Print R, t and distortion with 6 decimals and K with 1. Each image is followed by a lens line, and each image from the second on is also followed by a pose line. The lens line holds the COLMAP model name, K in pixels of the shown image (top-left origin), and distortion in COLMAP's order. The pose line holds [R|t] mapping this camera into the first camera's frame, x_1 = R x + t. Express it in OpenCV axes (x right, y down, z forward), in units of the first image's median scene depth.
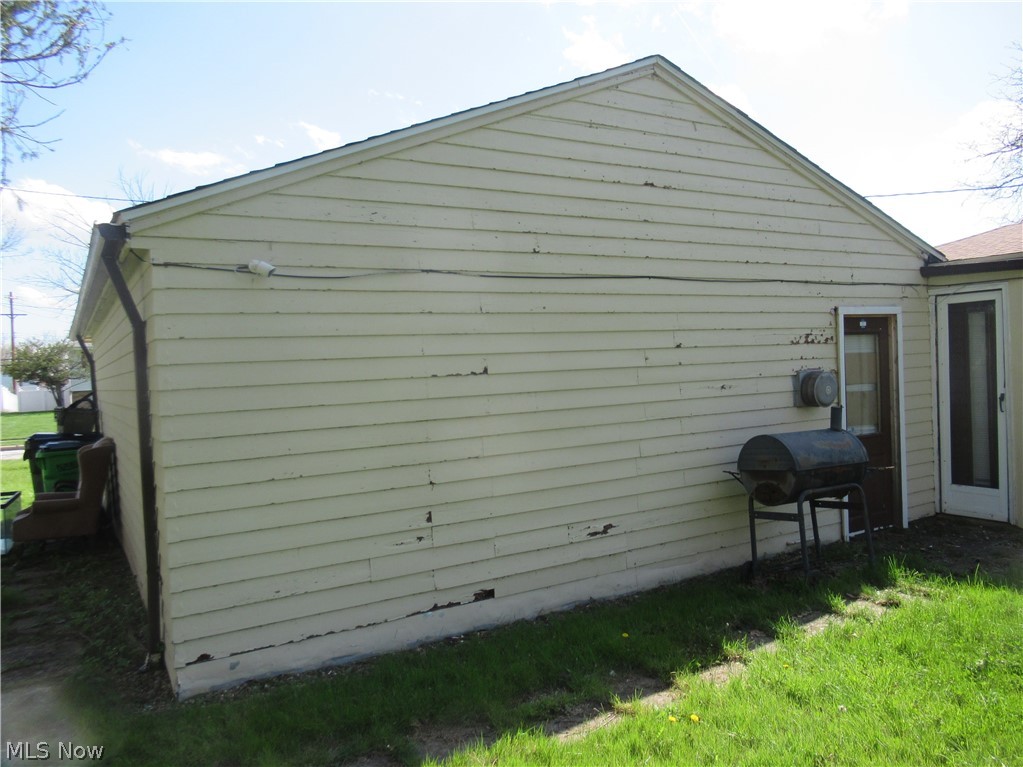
lens RADIAL K [[764.6, 0, 512.4], [0, 764.6, 385.2], [0, 0, 1]] dist [-0.012444, 0.007054]
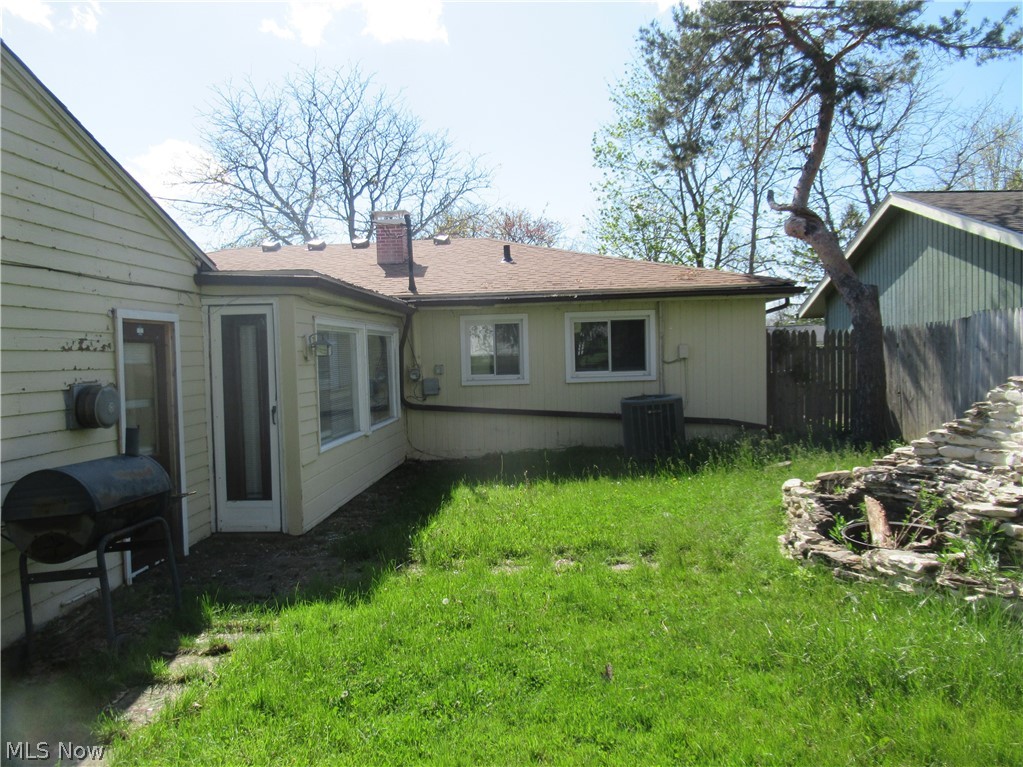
lens RADIAL K [[764.6, 0, 512.4], [0, 764.6, 385.2], [0, 0, 1]] dist [-0.012444, 0.007054]
pose [[0.564257, -0.004375, 0.825587, -0.022736], [0.021812, 0.999716, -0.009610, -0.000314], [-0.825311, 0.023431, 0.564192, 0.167416]]
